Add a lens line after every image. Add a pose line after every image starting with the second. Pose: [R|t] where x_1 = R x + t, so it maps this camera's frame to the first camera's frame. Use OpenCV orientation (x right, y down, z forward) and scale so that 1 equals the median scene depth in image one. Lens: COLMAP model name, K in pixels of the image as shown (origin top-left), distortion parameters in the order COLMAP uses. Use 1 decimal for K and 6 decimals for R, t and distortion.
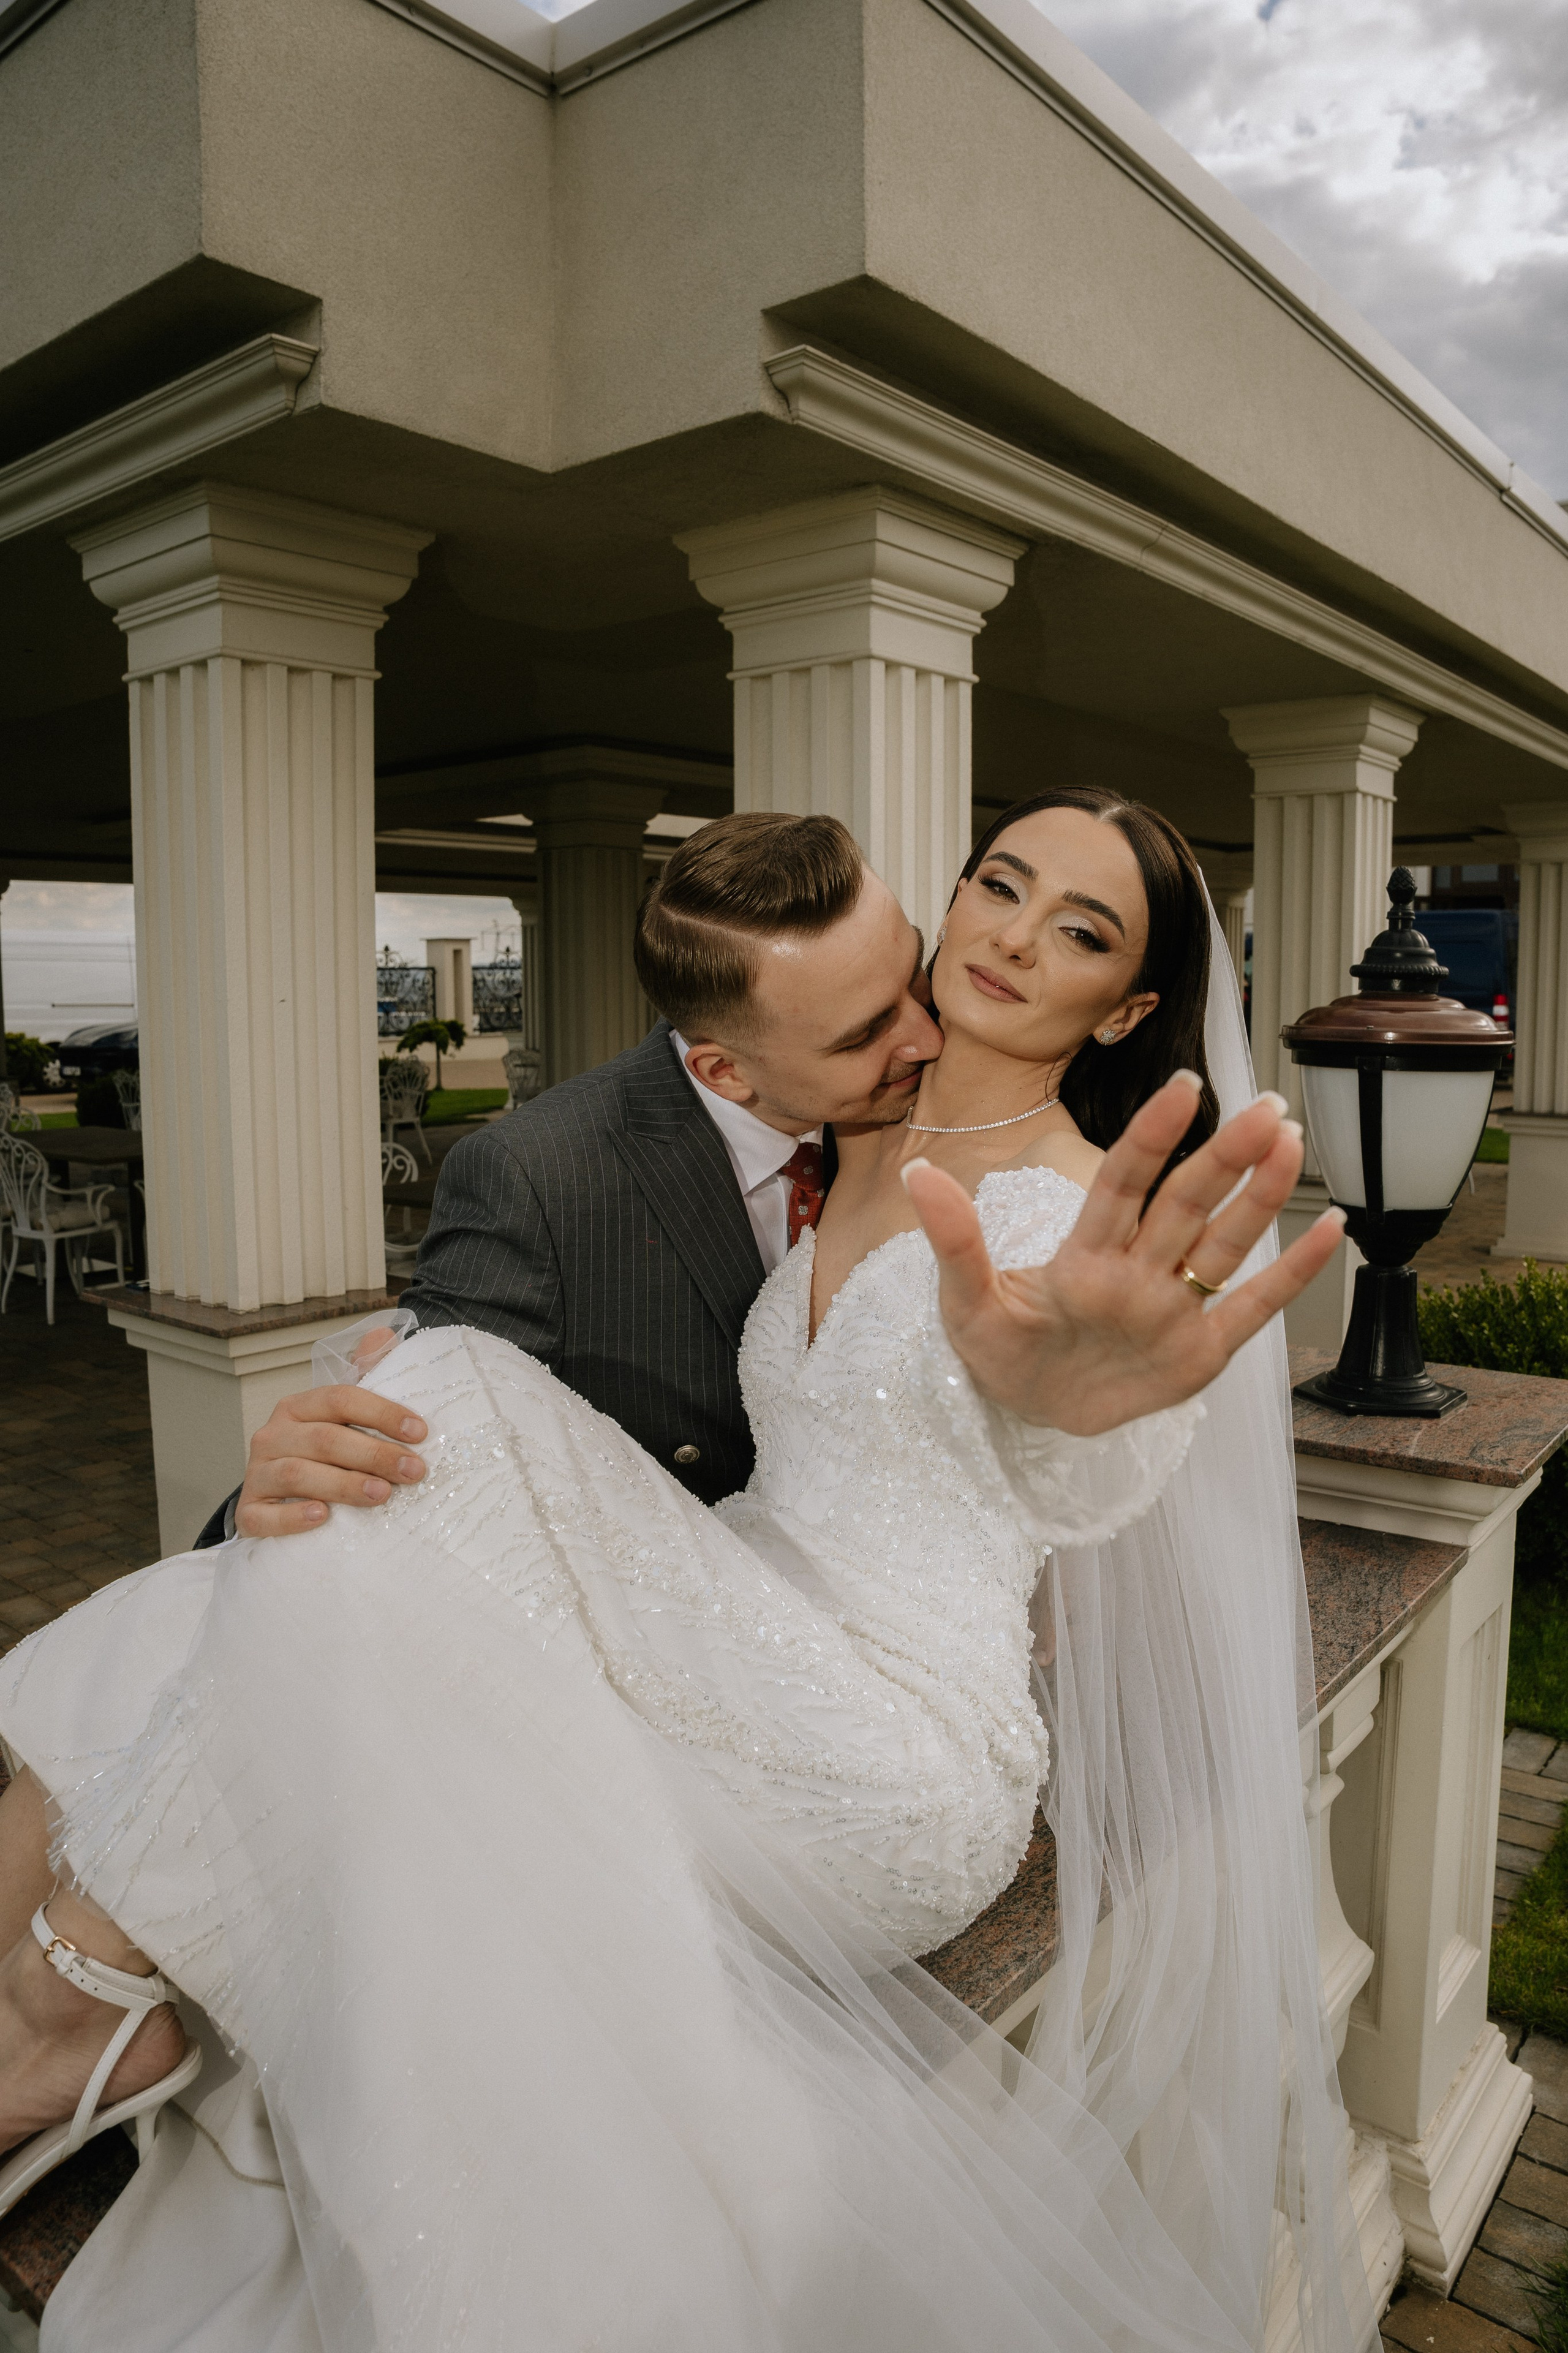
lens RADIAL K [[1636.9, 0, 784.0], [0, 1636.9, 1176.5], [0, 0, 1]] dist [-0.173289, 0.127046]
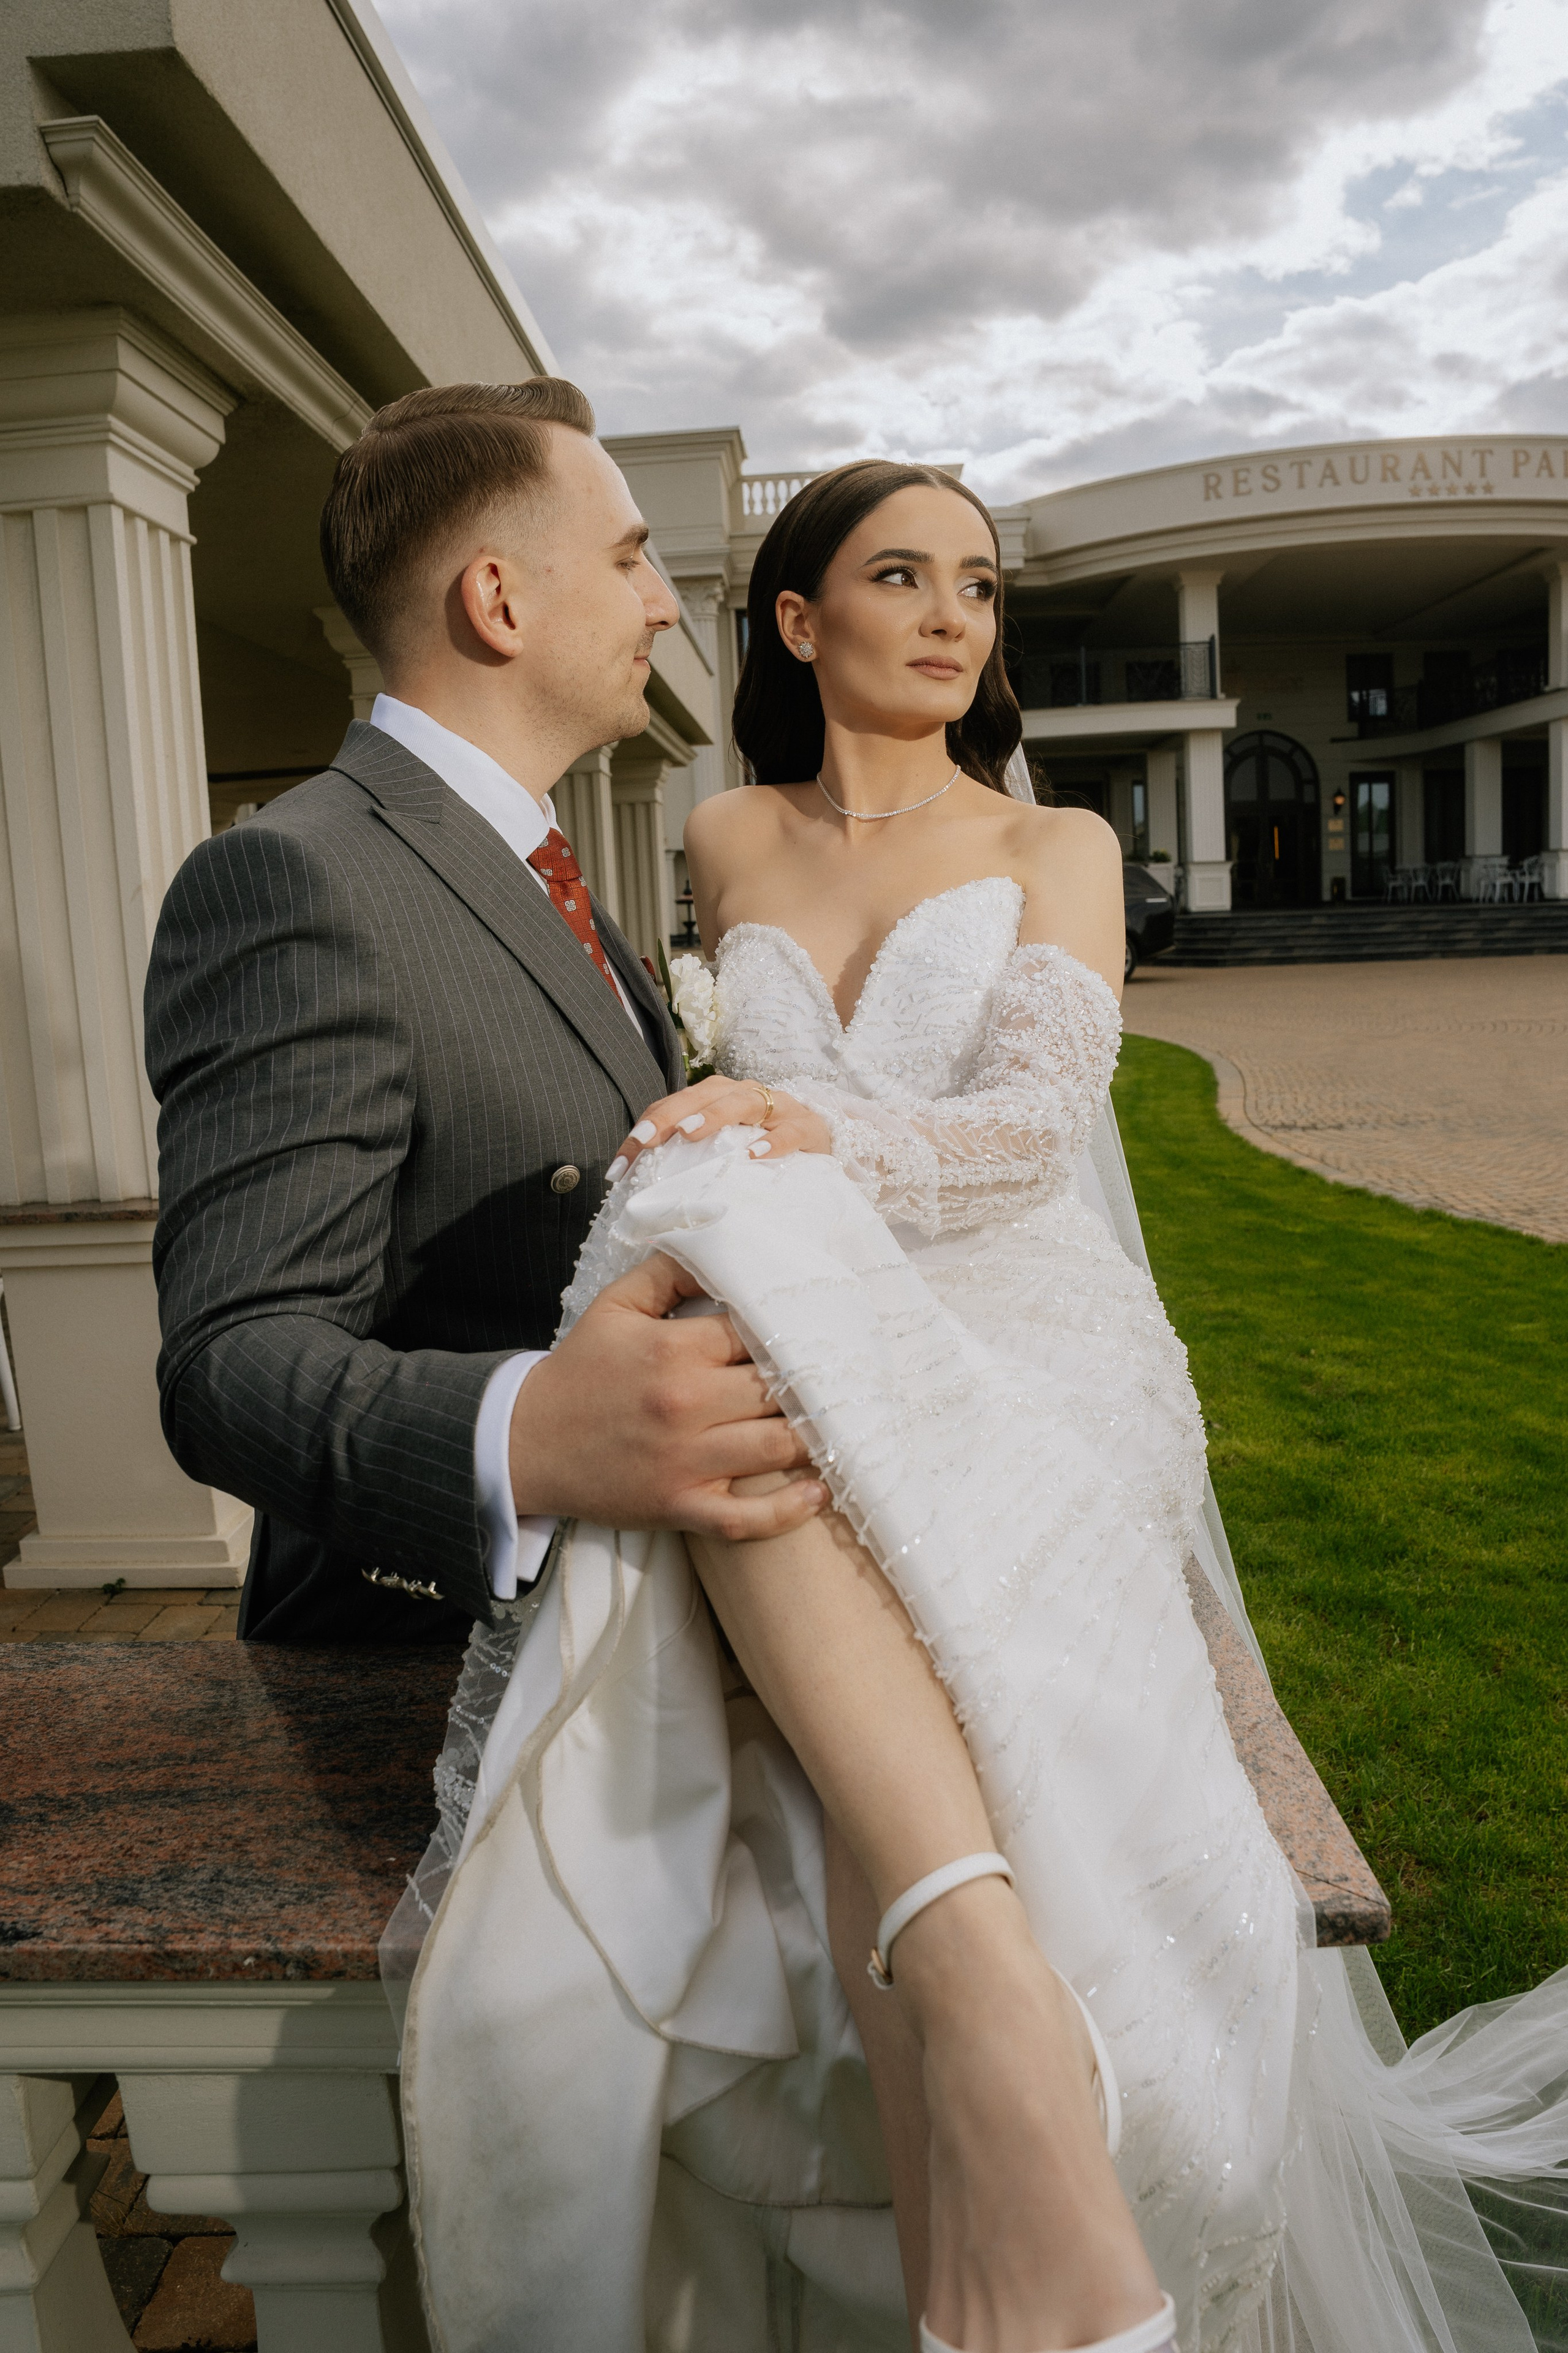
lens RADIAL K [[1651.6, 0, 782.4], [0, 1651.6, 1168.2], [0, 0, 1]] dist [-0.167615, 0.120022]
pose [[0.799809, -0.130346, 0.585931, -0.226930], [0.116944, 0.991270, 0.060887, 0.044176], [-0.588752, 0.019823, 0.808071, 0.062568]]
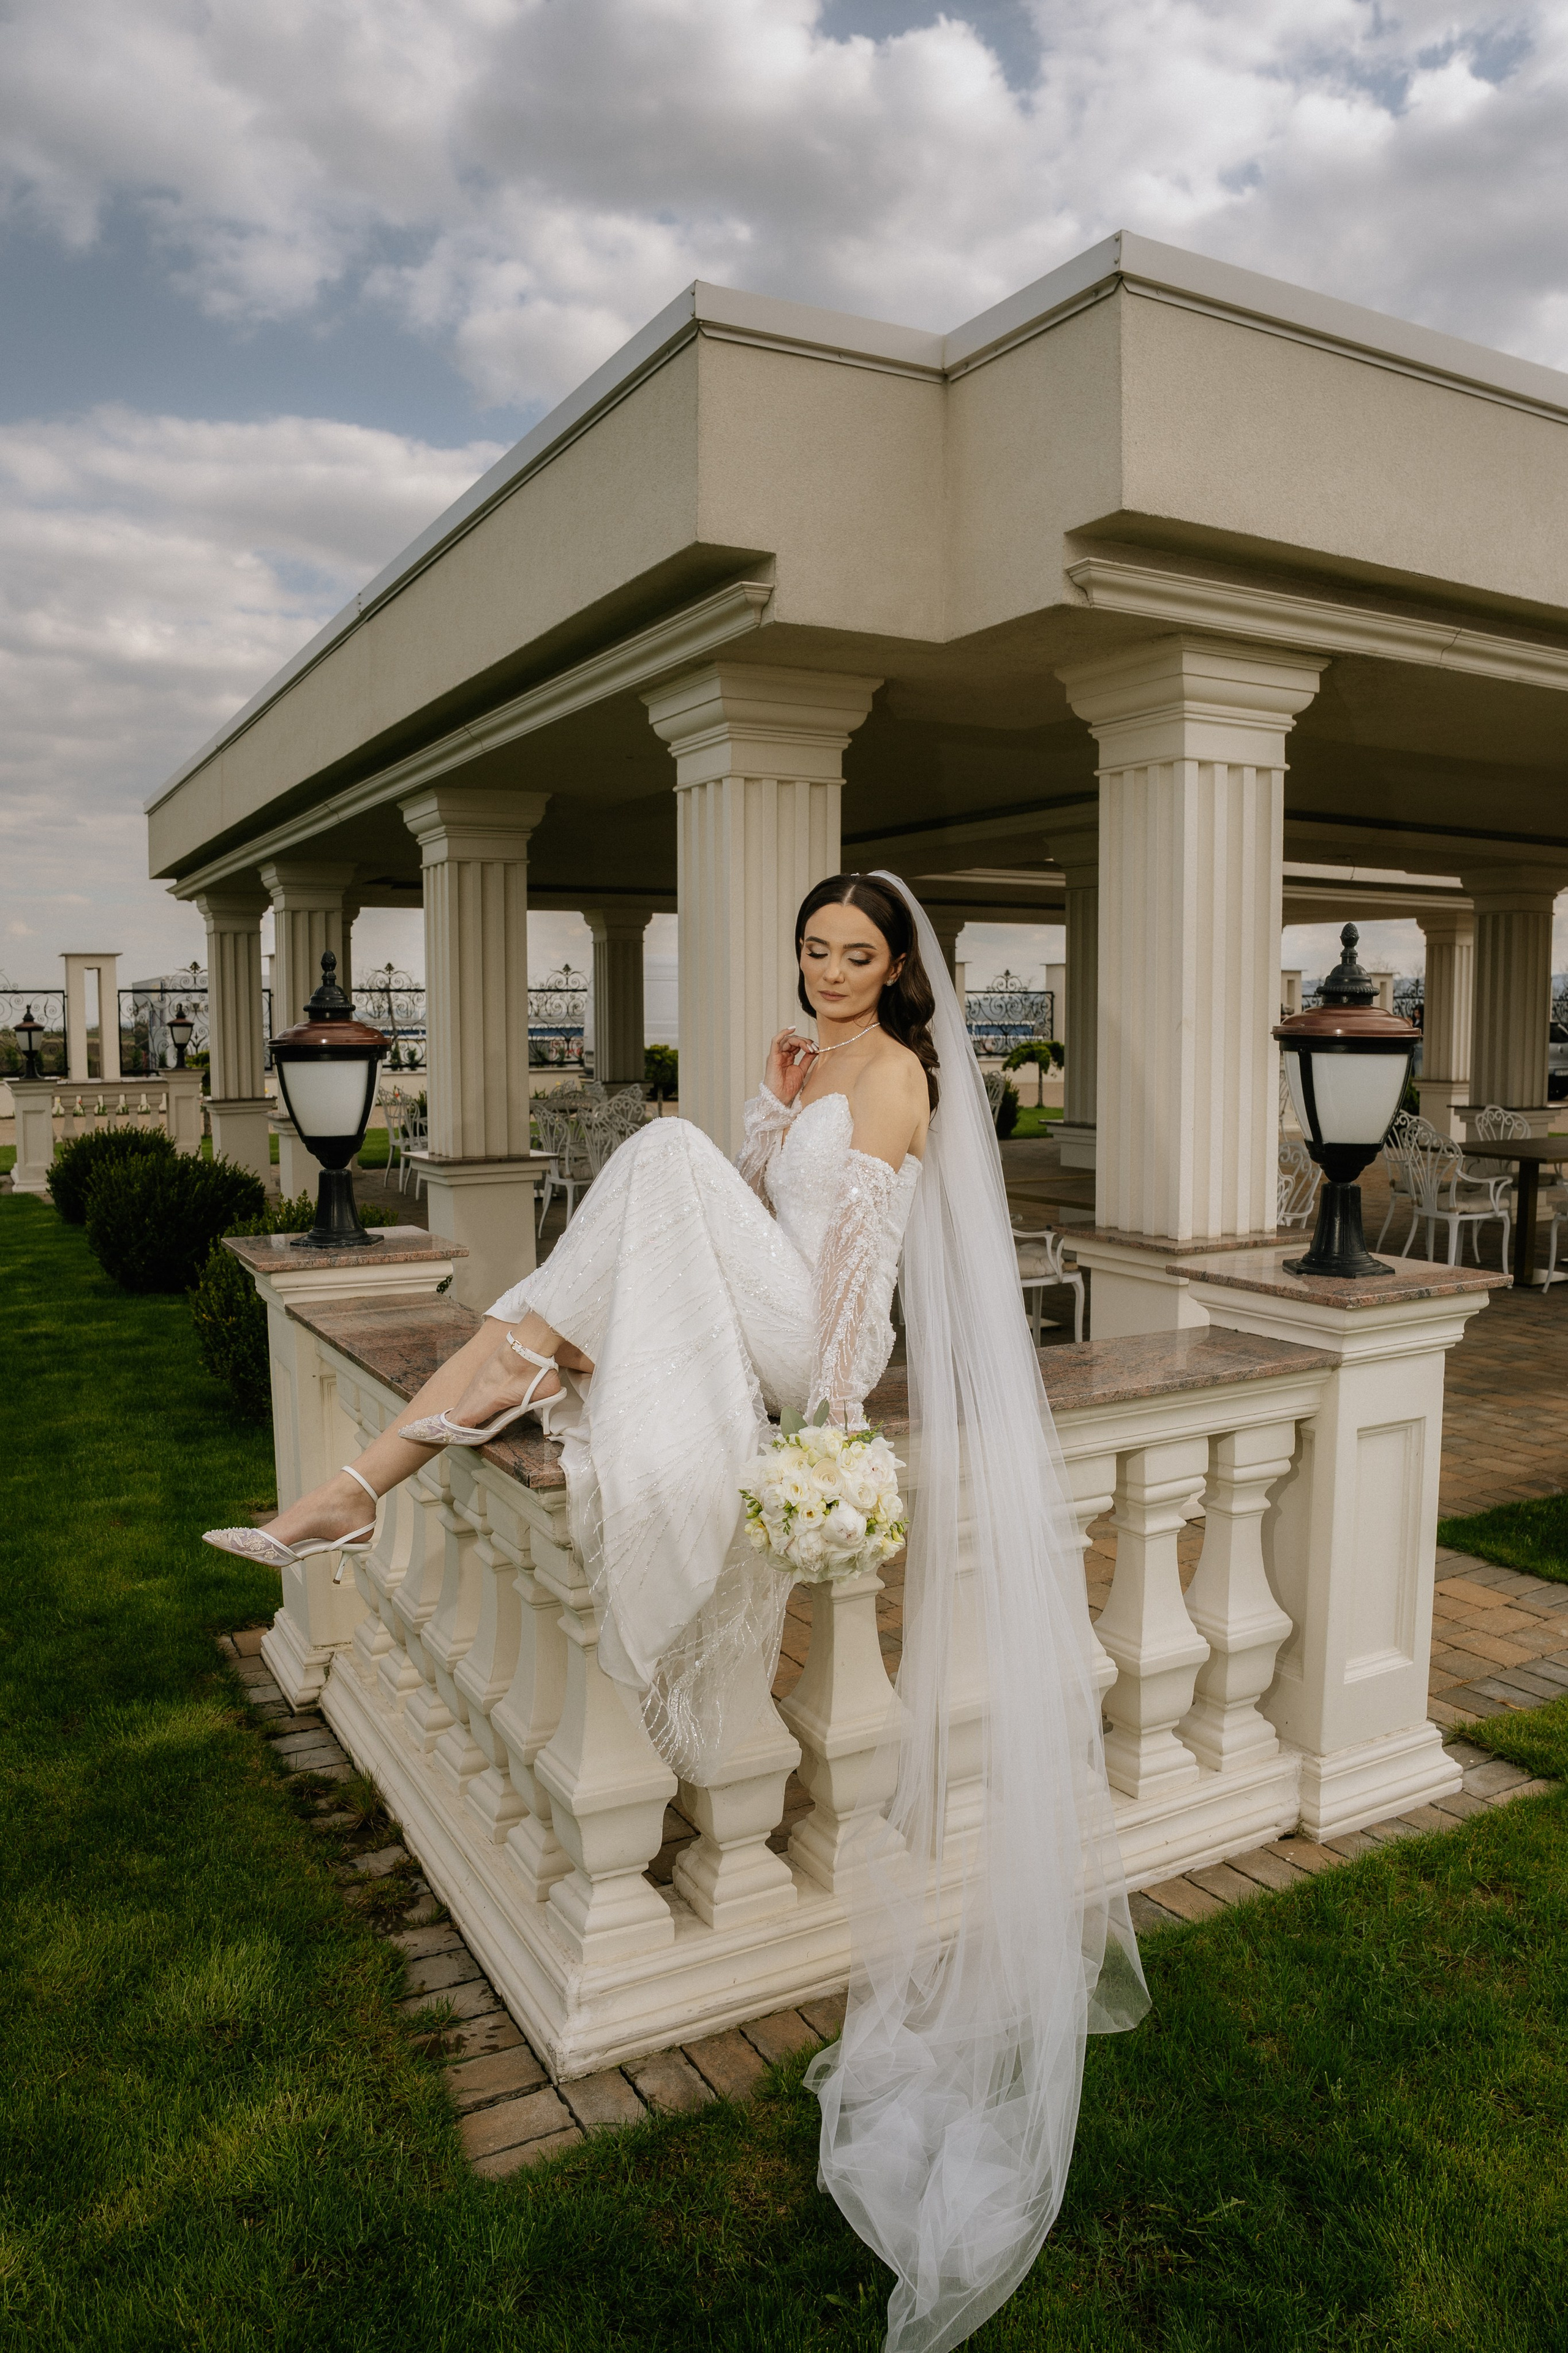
lens RADIAL K [[1636.9, 0, 784.0], [0, 1636.9, 1176.5], [0, 0, 1]] dist [-0.173289, 0.127046]
pose [[0.926133, 0.038593, -0.375219, 0.272110], [-0.044335, 0.998994, -0.006680, 0.049992], [0.374584, 0.022822, 0.926912, -0.370963]]
